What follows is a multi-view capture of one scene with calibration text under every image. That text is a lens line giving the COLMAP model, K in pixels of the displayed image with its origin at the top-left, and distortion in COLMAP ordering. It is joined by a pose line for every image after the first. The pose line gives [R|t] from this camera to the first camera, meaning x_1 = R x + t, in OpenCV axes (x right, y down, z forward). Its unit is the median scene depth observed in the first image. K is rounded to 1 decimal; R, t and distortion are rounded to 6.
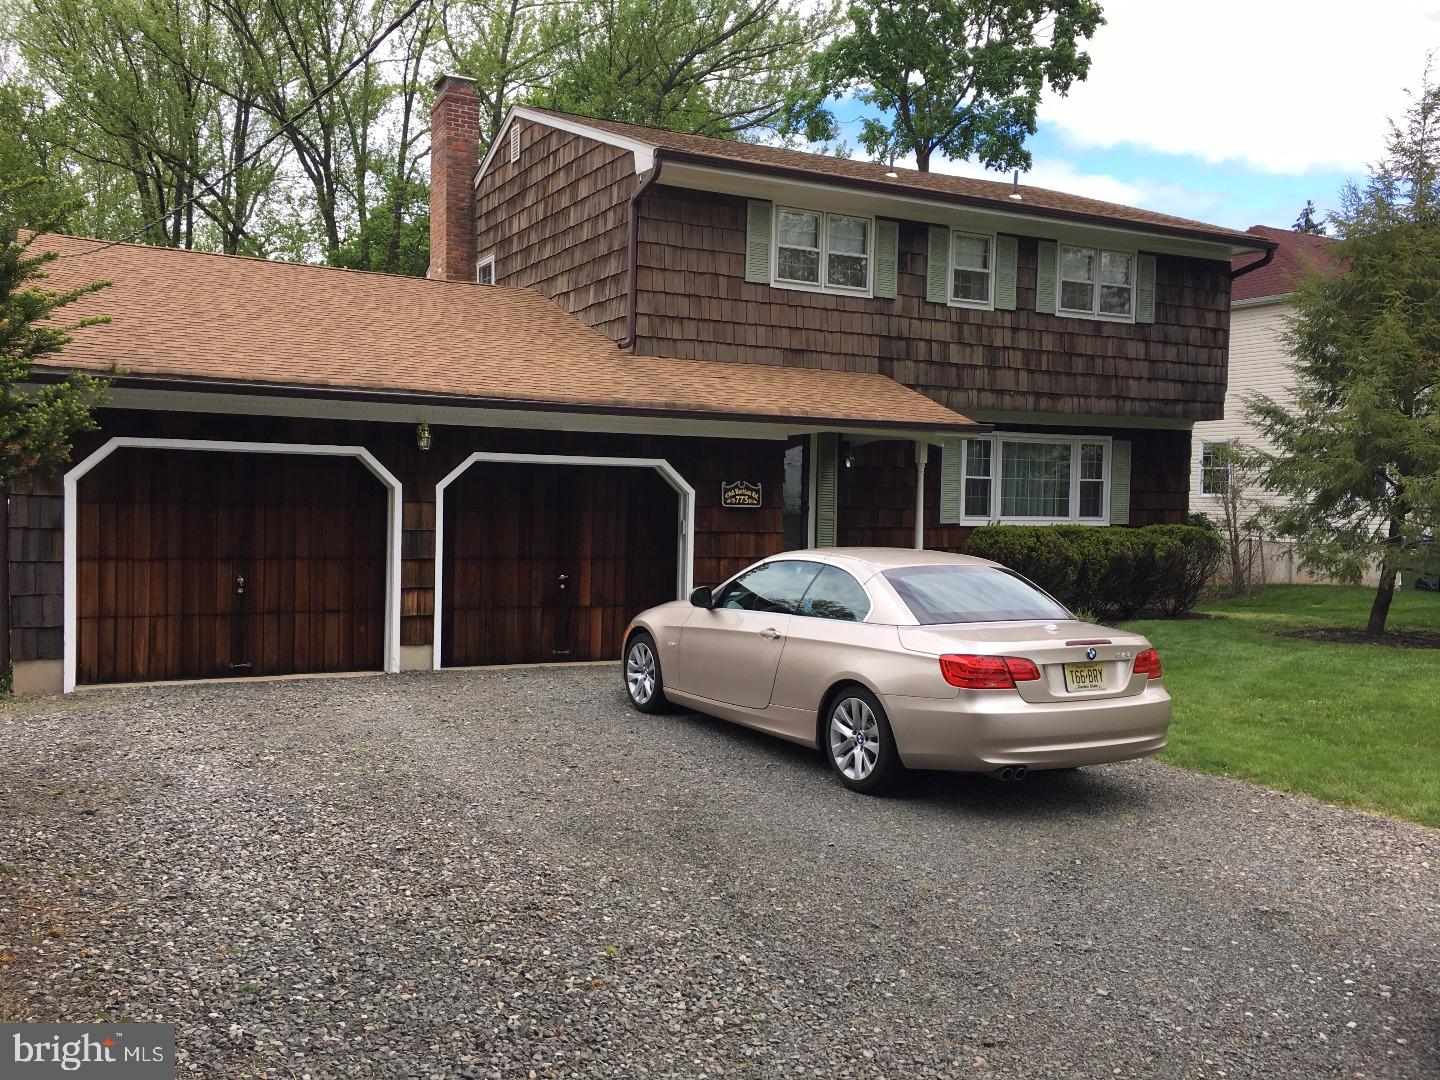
lens RADIAL K [[1357.1, 0, 720.4], [0, 1357.1, 541.7], [0, 0, 1]] dist [0.062005, 0.000000]
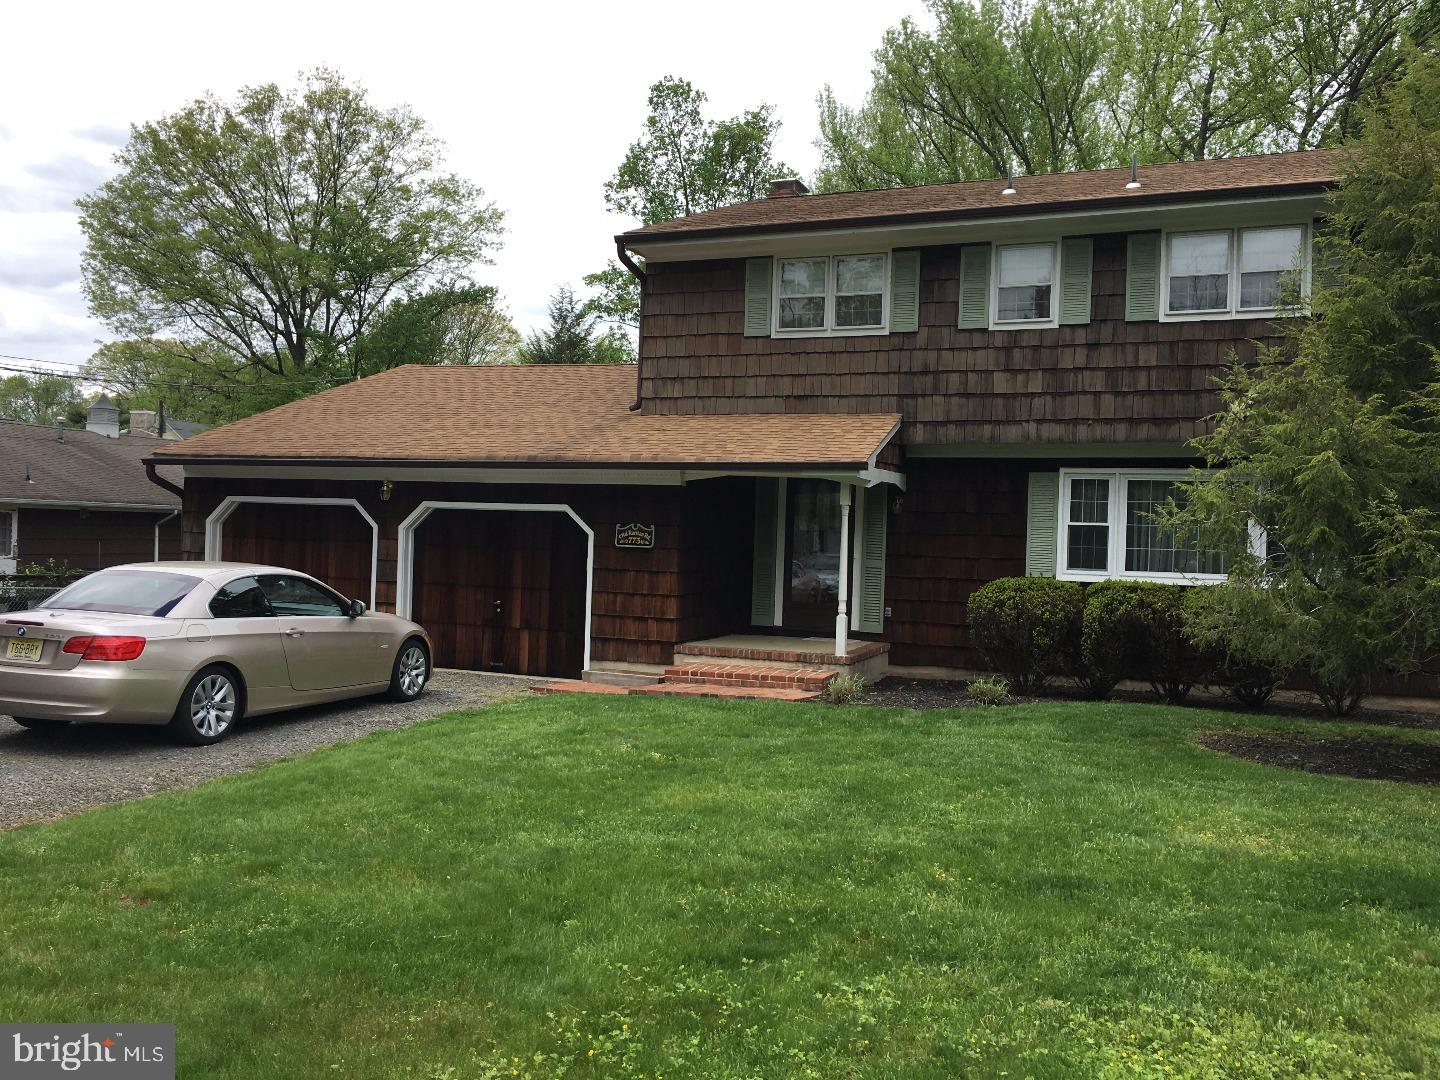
lens RADIAL K [[1214.3, 0, 720.2], [0, 1214.3, 541.3], [0, 0, 1]] dist [0.010723, 0.004780]
pose [[0.617966, 0.000797, -0.786205, 0.717497], [-0.045348, 0.998371, -0.034631, -0.000005], [0.784896, 0.057053, 0.616995, 0.398368]]
